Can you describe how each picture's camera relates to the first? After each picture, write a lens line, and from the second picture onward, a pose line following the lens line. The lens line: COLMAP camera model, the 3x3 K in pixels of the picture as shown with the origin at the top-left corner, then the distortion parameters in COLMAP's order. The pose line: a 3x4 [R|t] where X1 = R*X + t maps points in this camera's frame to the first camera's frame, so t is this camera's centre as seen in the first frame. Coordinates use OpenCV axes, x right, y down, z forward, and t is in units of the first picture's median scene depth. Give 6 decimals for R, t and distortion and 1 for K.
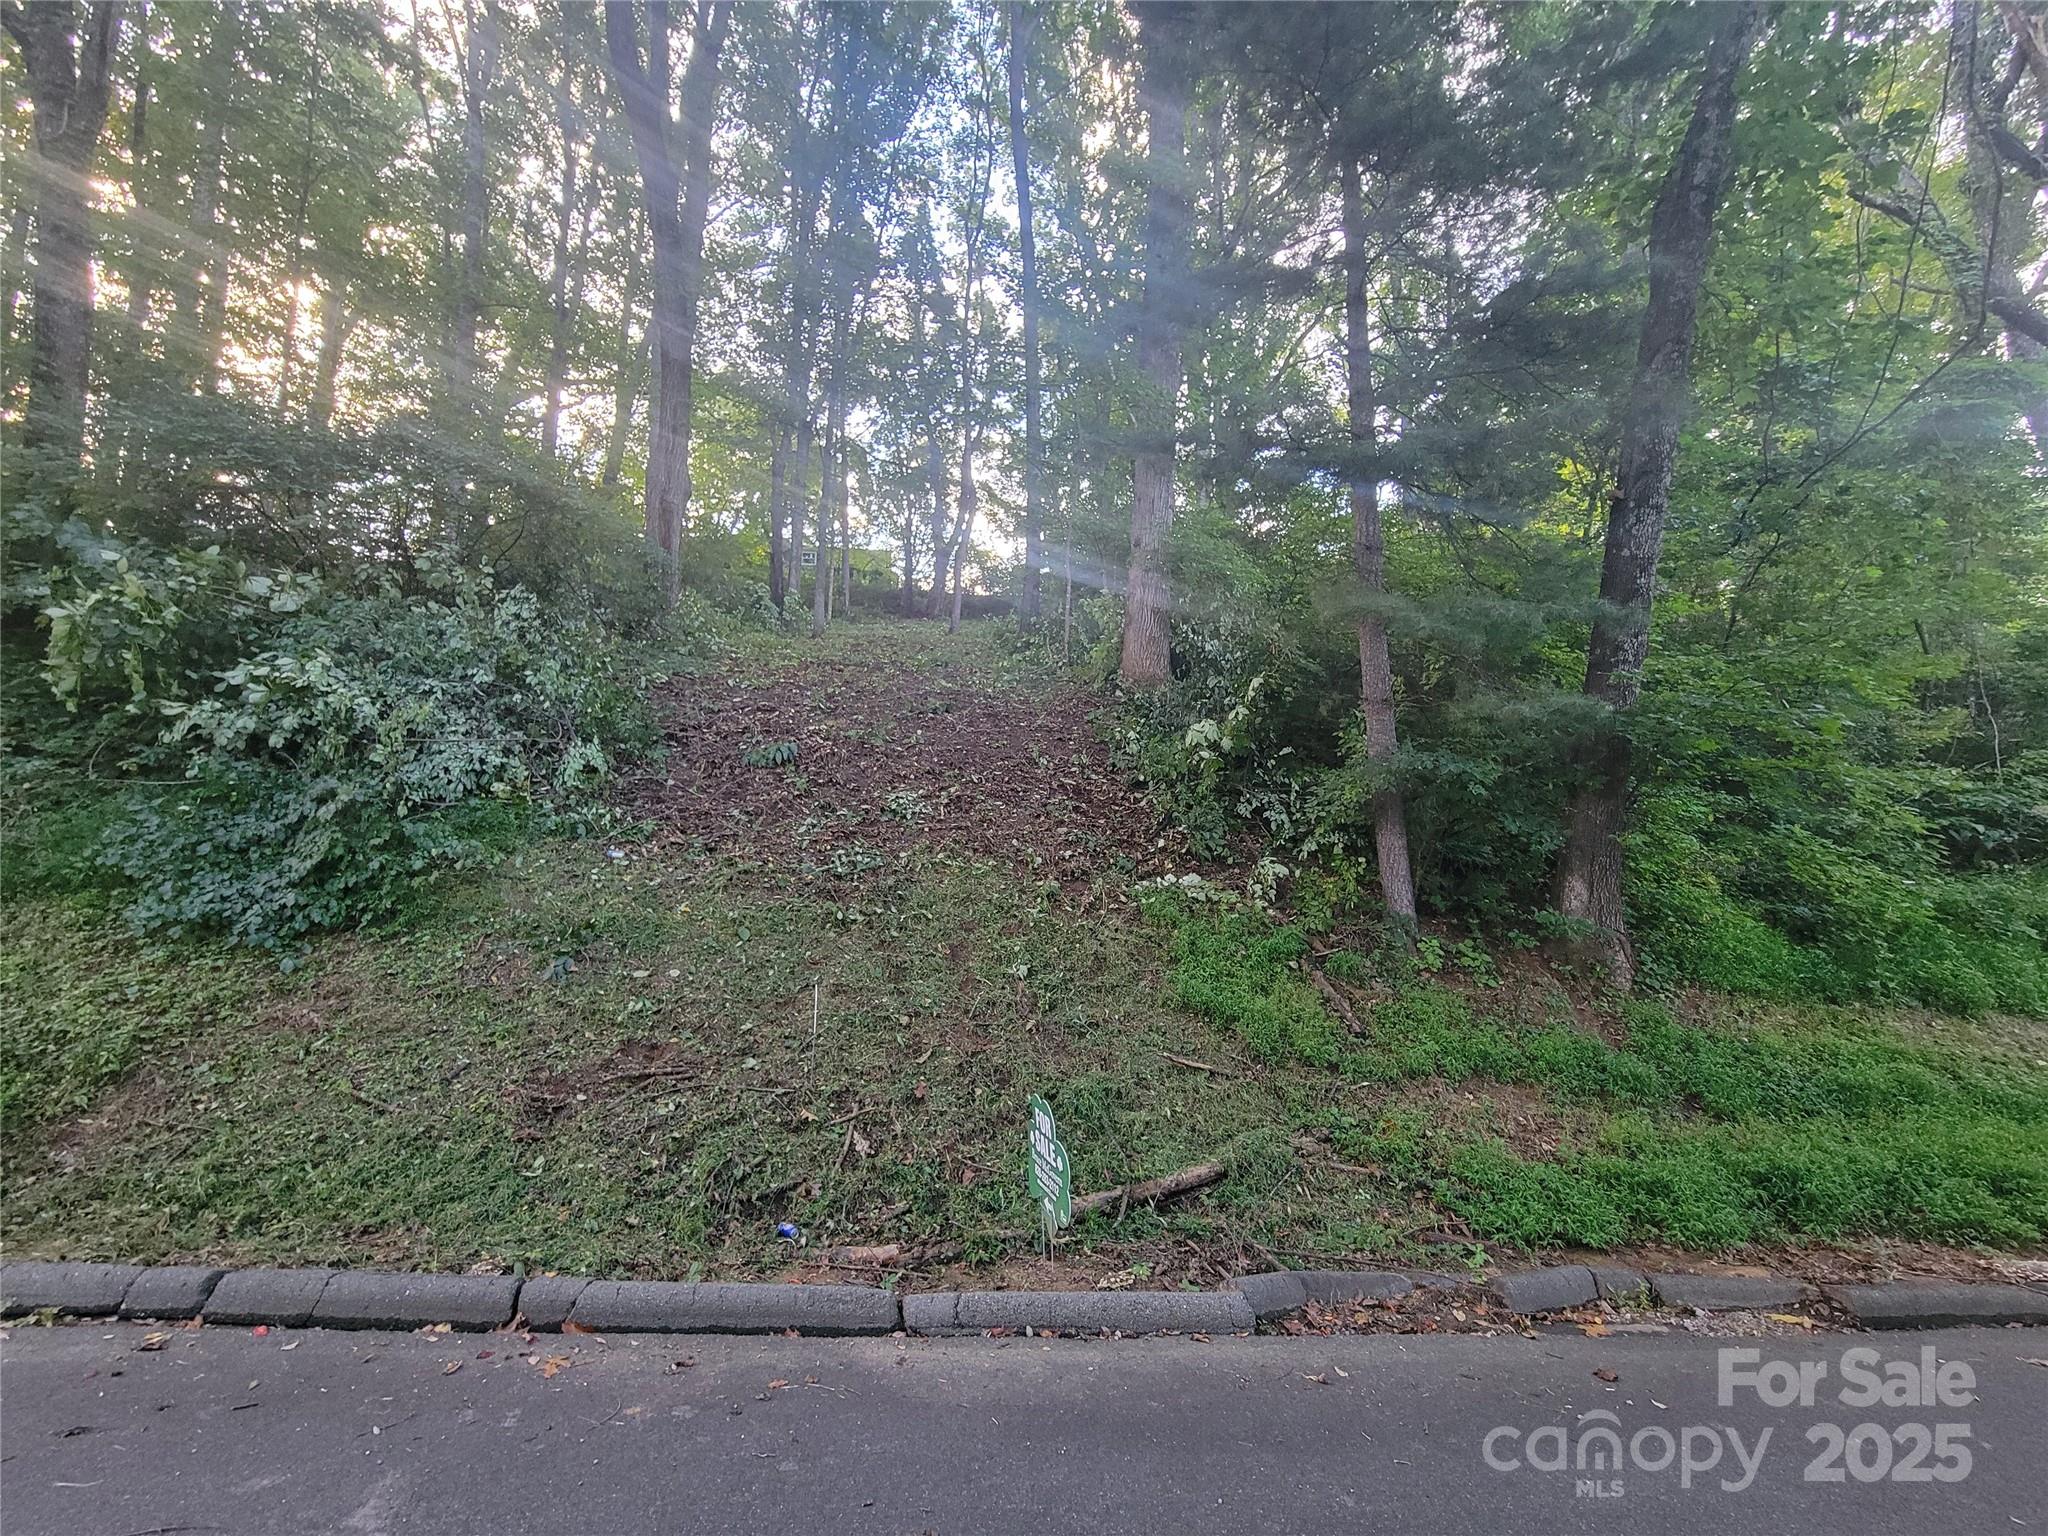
lens RADIAL K [[831.3, 0, 1029.7], [0, 831.3, 769.0], [0, 0, 1]] dist [-0.001574, 0.000184]
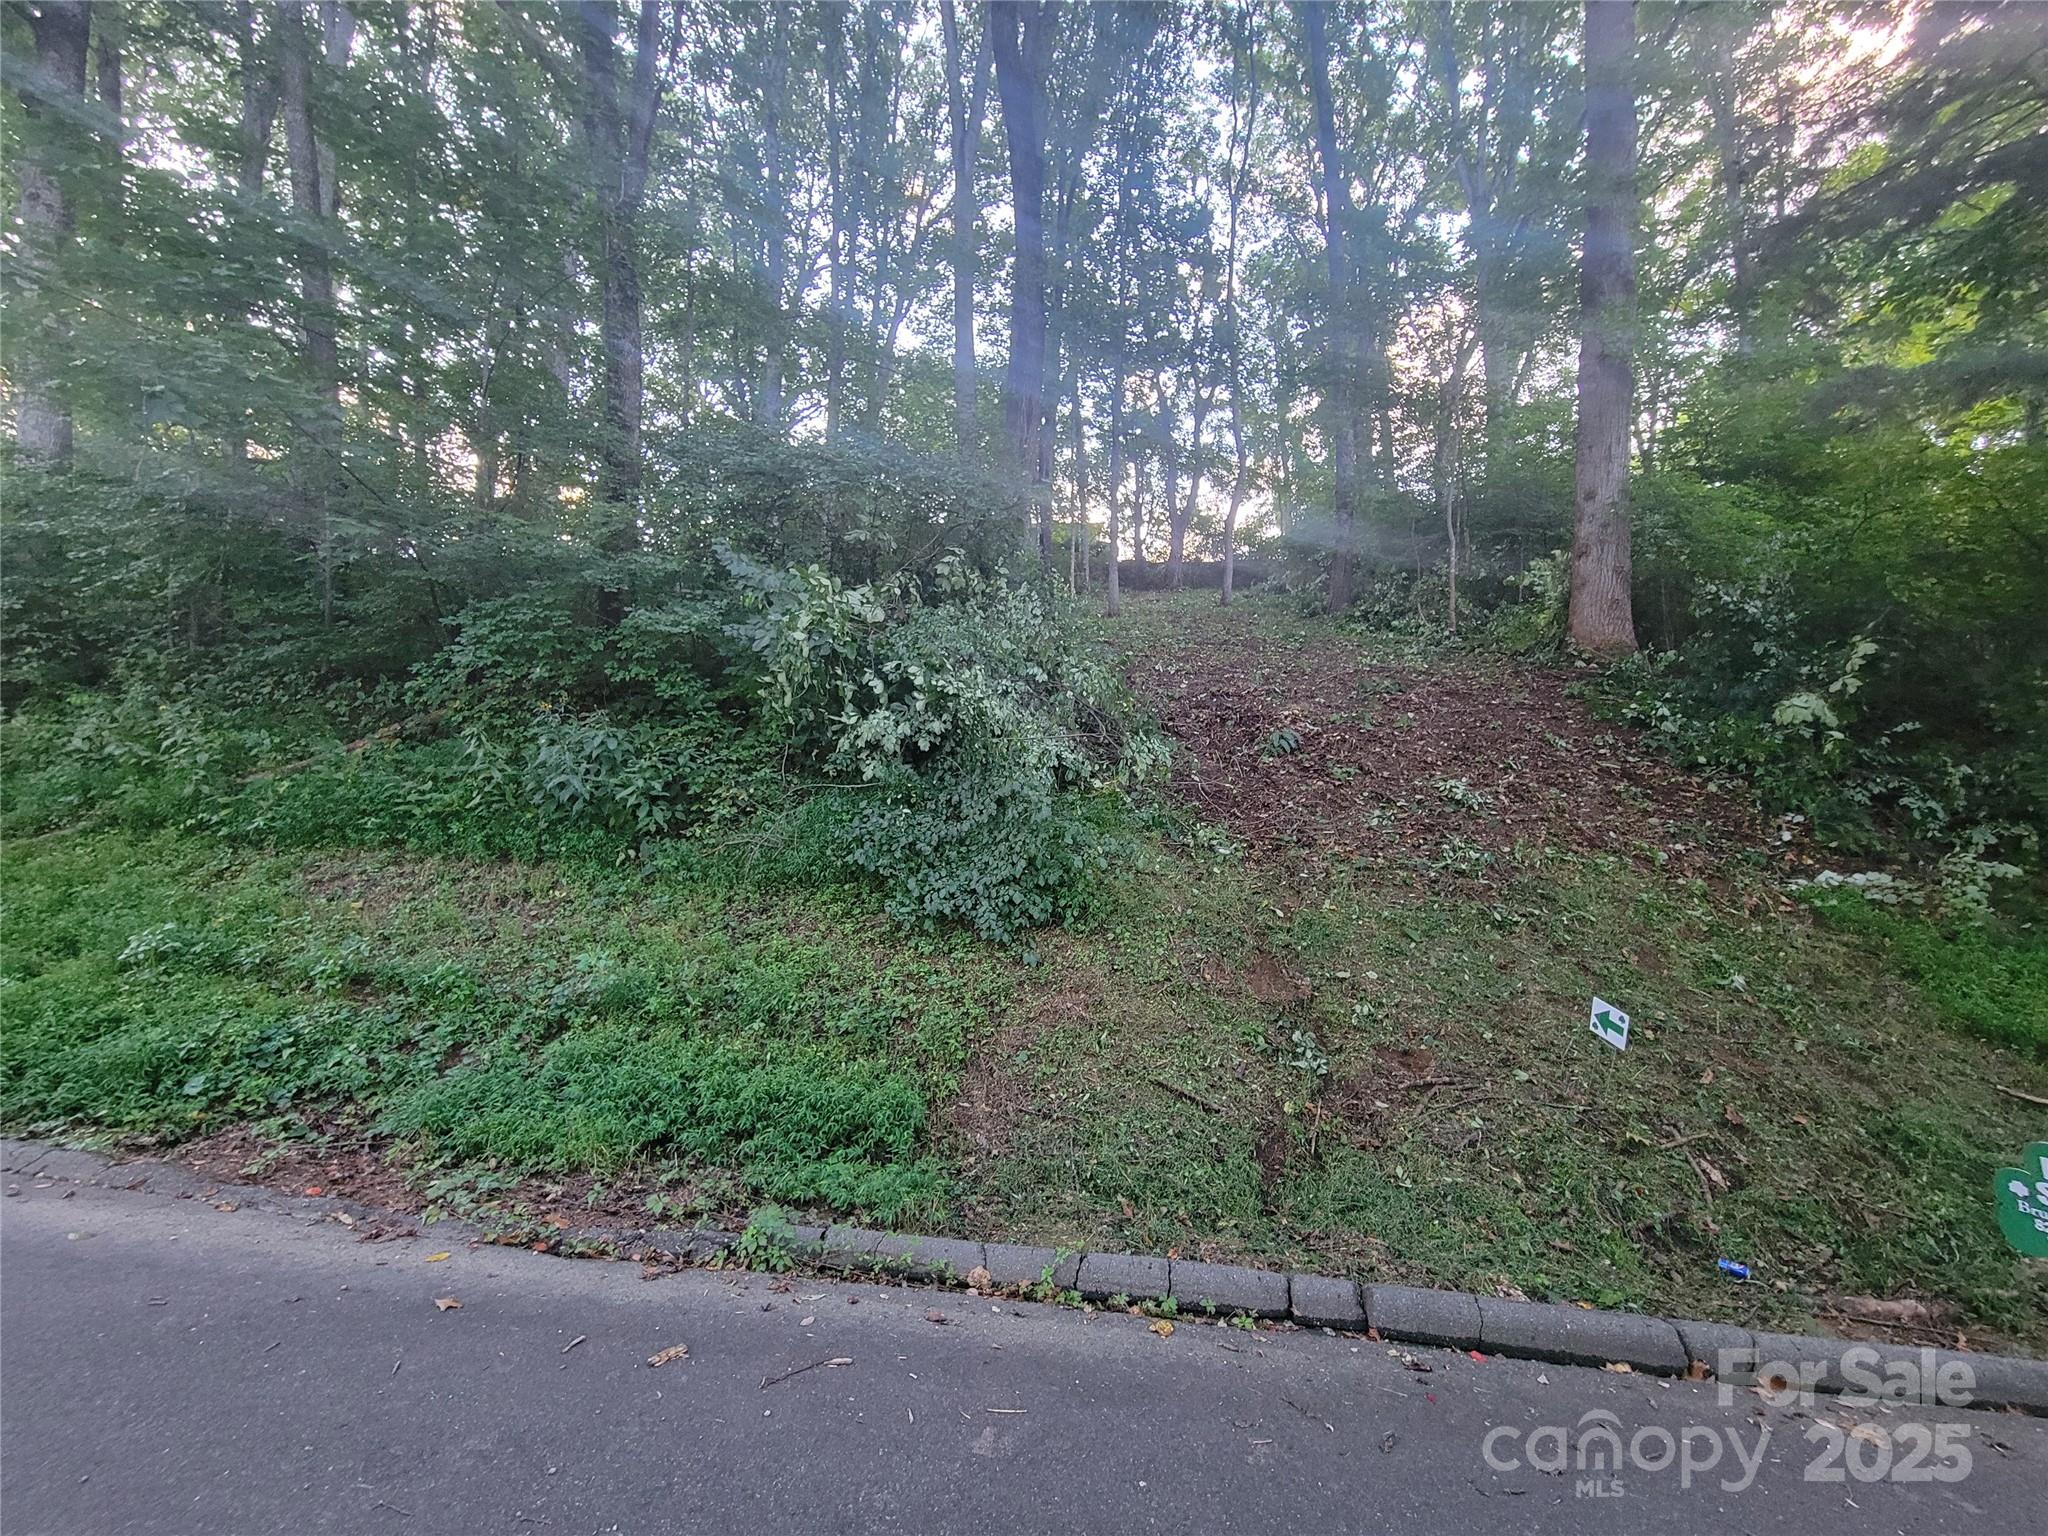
lens RADIAL K [[831.3, 0, 1029.7], [0, 831.3, 769.0], [0, 0, 1]] dist [-0.001574, 0.000184]
pose [[0.981660, -0.014688, -0.190071, -0.505771], [0.021513, 0.999194, 0.033889, -0.031767], [0.189420, -0.037357, 0.981185, -0.024973]]
